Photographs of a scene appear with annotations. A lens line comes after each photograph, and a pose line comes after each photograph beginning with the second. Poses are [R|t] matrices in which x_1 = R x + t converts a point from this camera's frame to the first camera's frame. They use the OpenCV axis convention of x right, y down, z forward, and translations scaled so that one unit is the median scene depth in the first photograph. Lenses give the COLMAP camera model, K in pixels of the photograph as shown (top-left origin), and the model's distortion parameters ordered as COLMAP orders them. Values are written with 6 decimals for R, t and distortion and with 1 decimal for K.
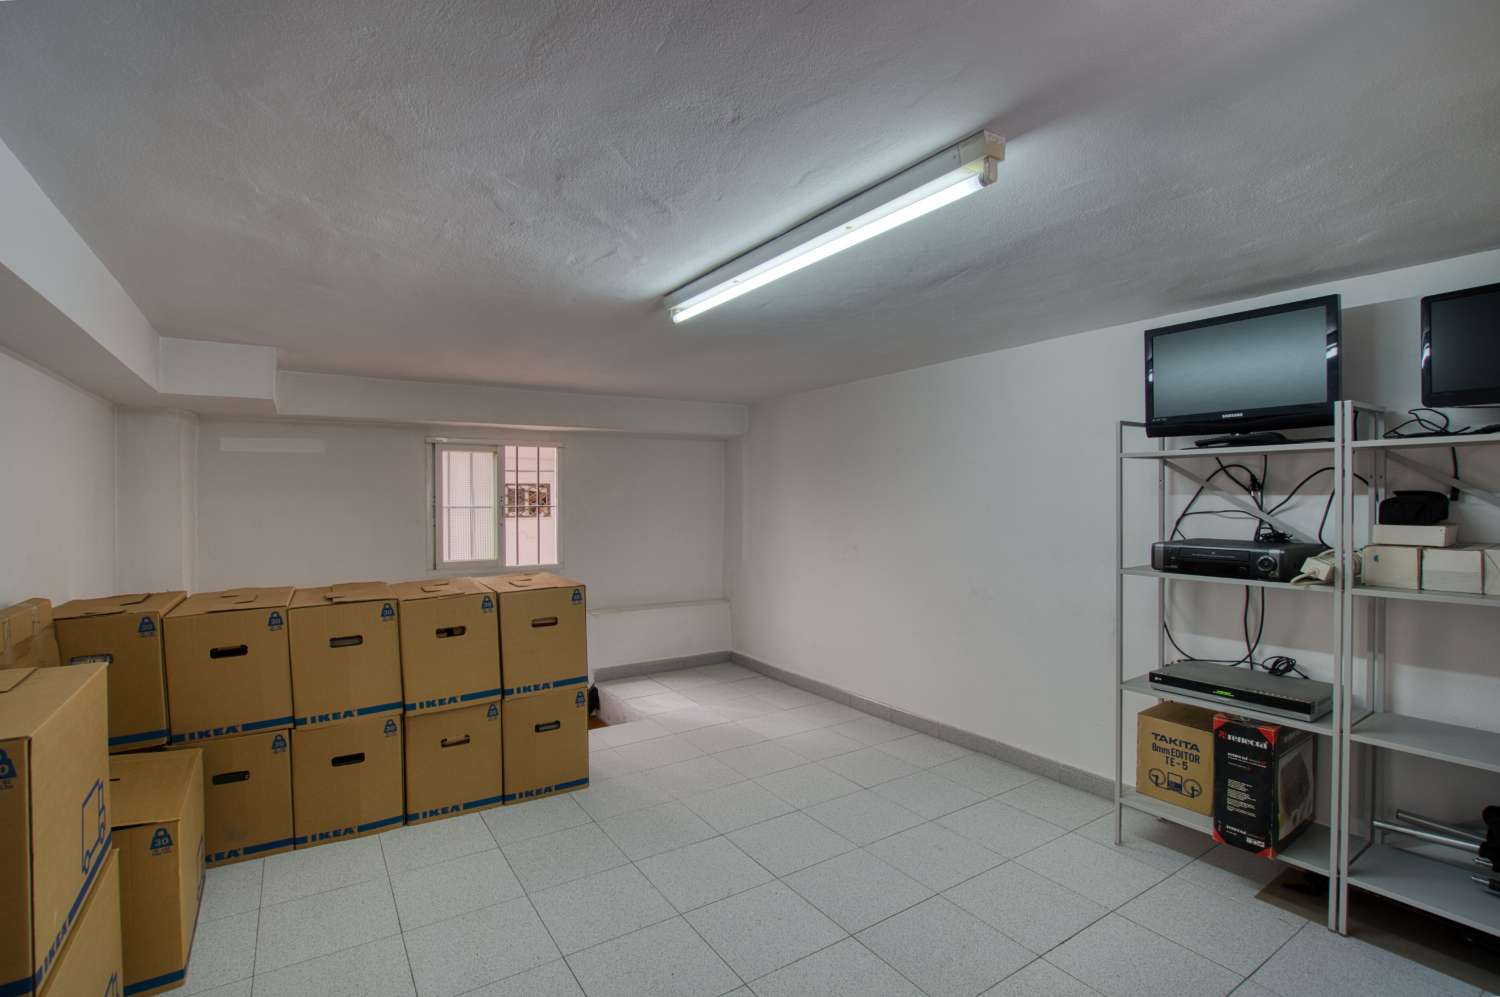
lens RADIAL K [[692.3, 0, 750.0], [0, 692.3, 498.5], [0, 0, 1]] dist [-0.034426, 0.000103]
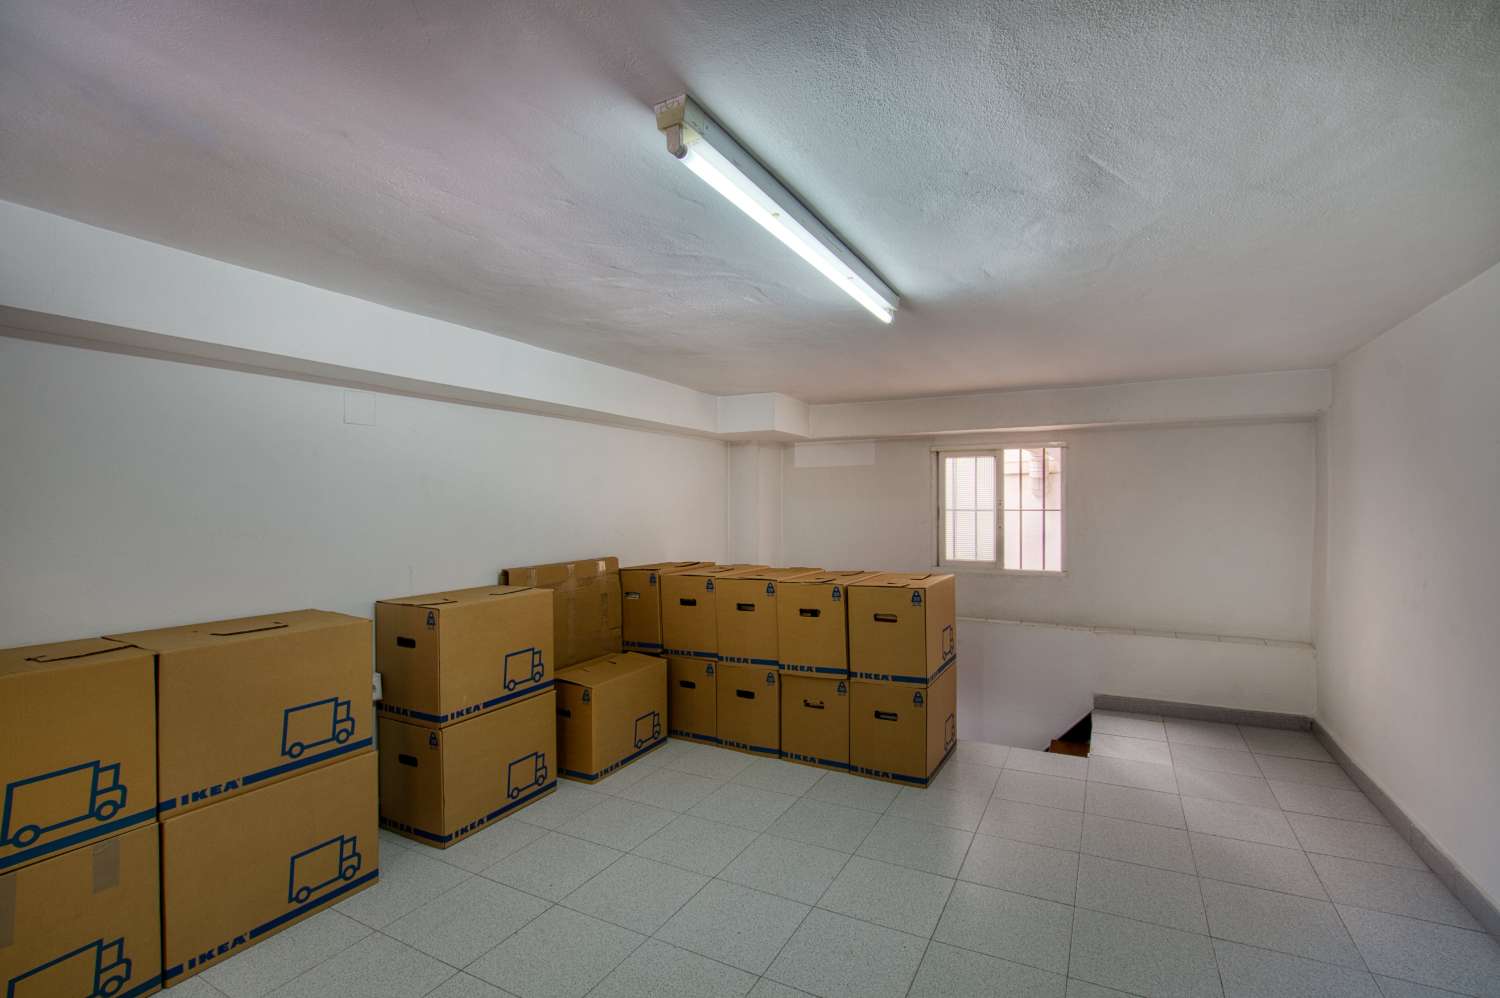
lens RADIAL K [[676.6, 0, 750.0], [0, 676.6, 499.0], [0, 0, 1]] dist [-0.018222, 0.000472]
pose [[0.487790, -0.000787, -0.872960, 0.533562], [0.002003, 0.999998, 0.000218, -0.007125], [0.872958, -0.001855, 0.487791, 0.310736]]
